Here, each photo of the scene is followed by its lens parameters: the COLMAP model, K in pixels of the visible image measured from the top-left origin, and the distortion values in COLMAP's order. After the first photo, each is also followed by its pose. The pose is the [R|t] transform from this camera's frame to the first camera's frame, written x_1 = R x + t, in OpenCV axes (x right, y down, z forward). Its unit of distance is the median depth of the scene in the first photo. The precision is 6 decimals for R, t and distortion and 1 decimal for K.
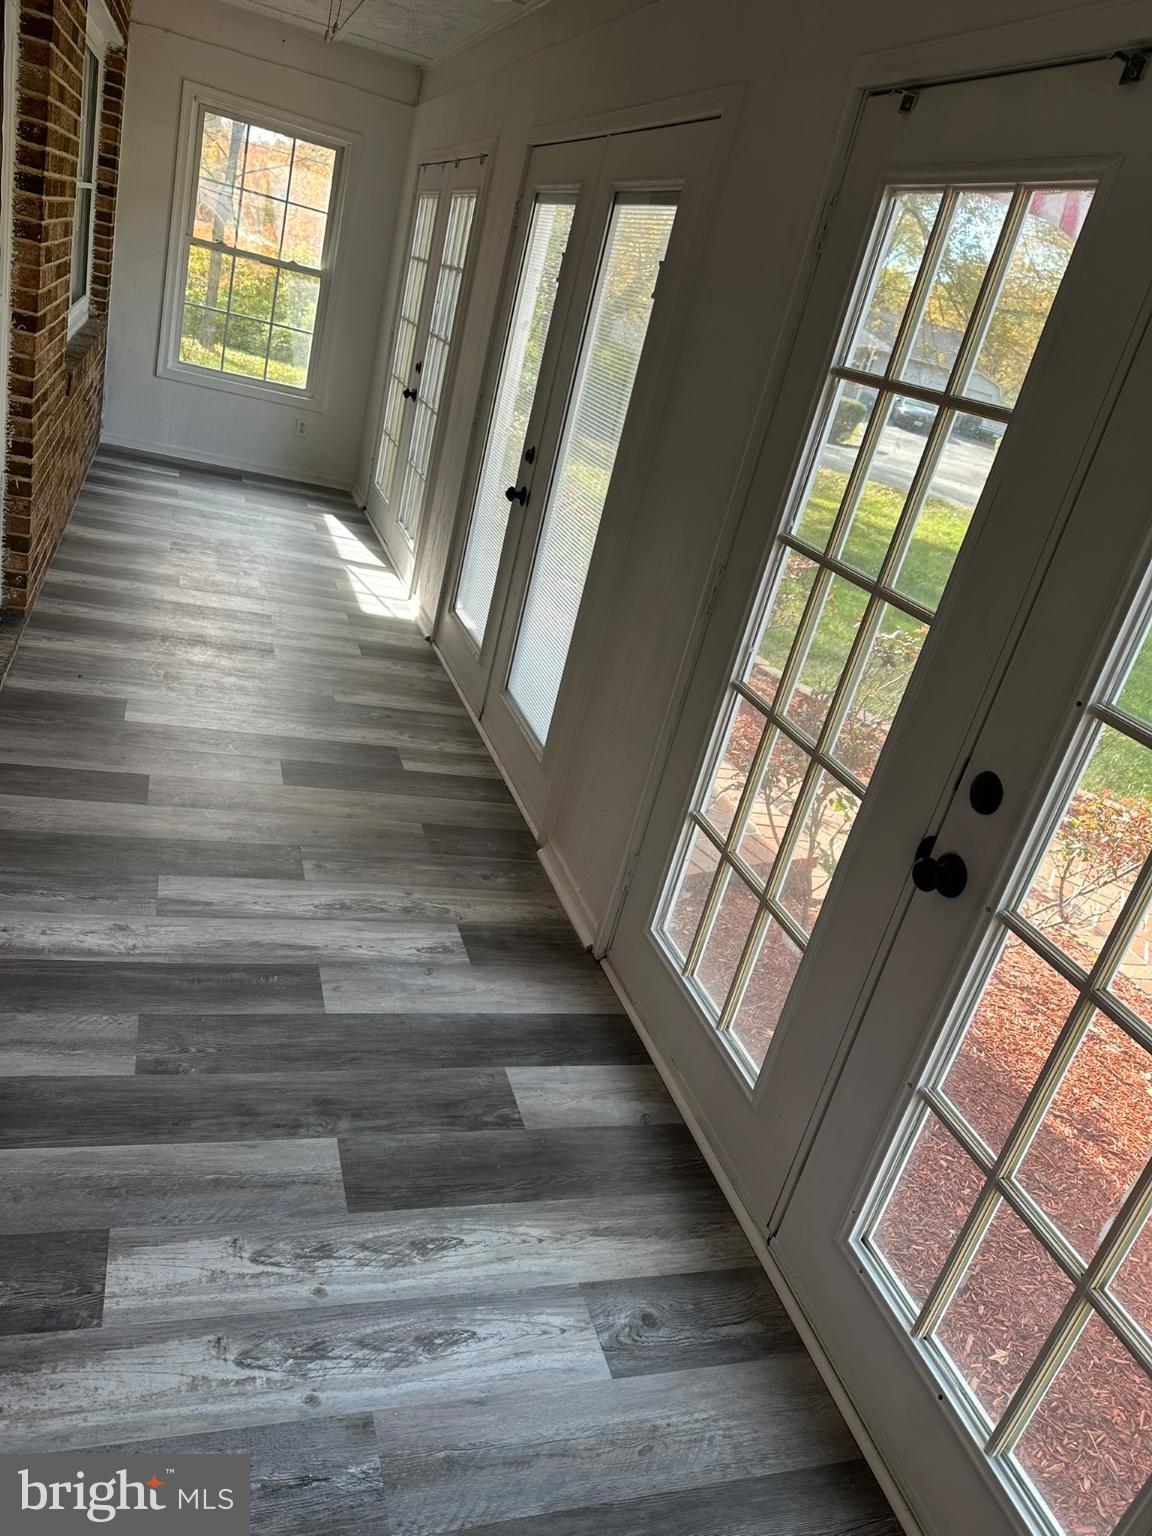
lens RADIAL K [[1075.4, 0, 576.0], [0, 1075.4, 768.0], [0, 0, 1]] dist [0.092378, -0.000822]
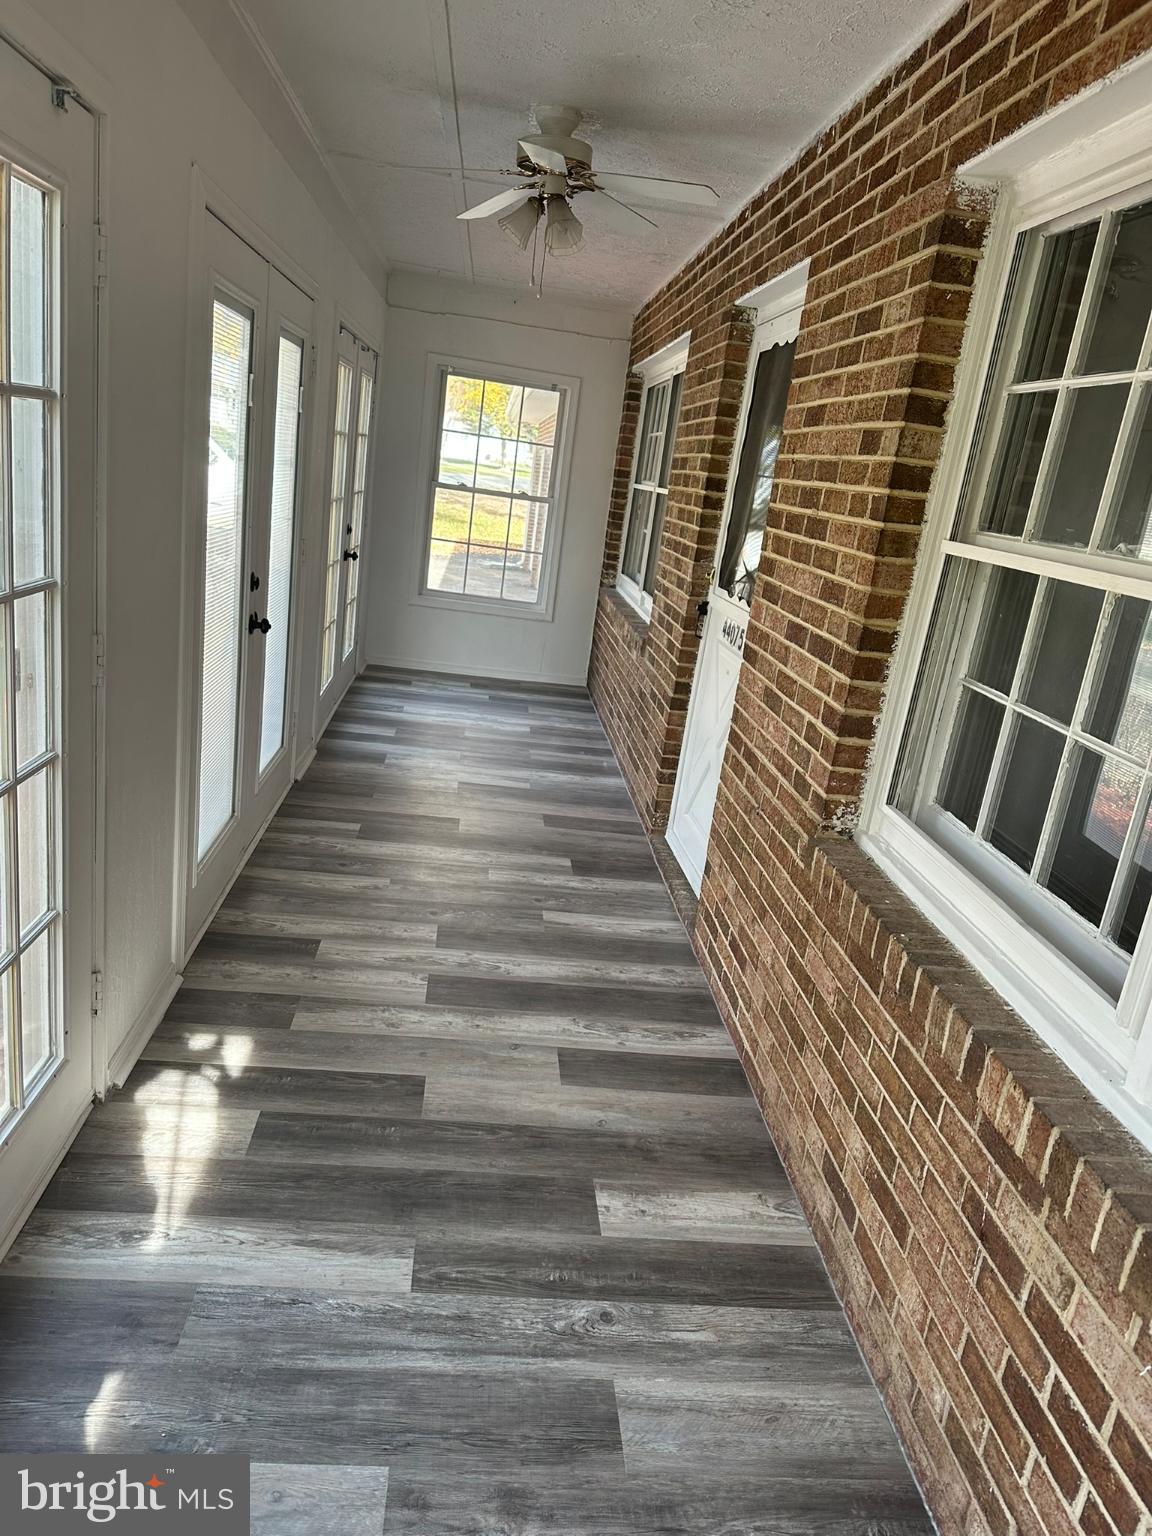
lens RADIAL K [[1075.4, 0, 576.0], [0, 1075.4, 768.0], [0, 0, 1]] dist [0.092378, -0.000822]
pose [[-0.906845, -0.404944, 0.116842, -0.641722], [-0.237240, 0.719589, 0.652617, -1.164724], [-0.348351, 0.564103, -0.748625, 2.310462]]
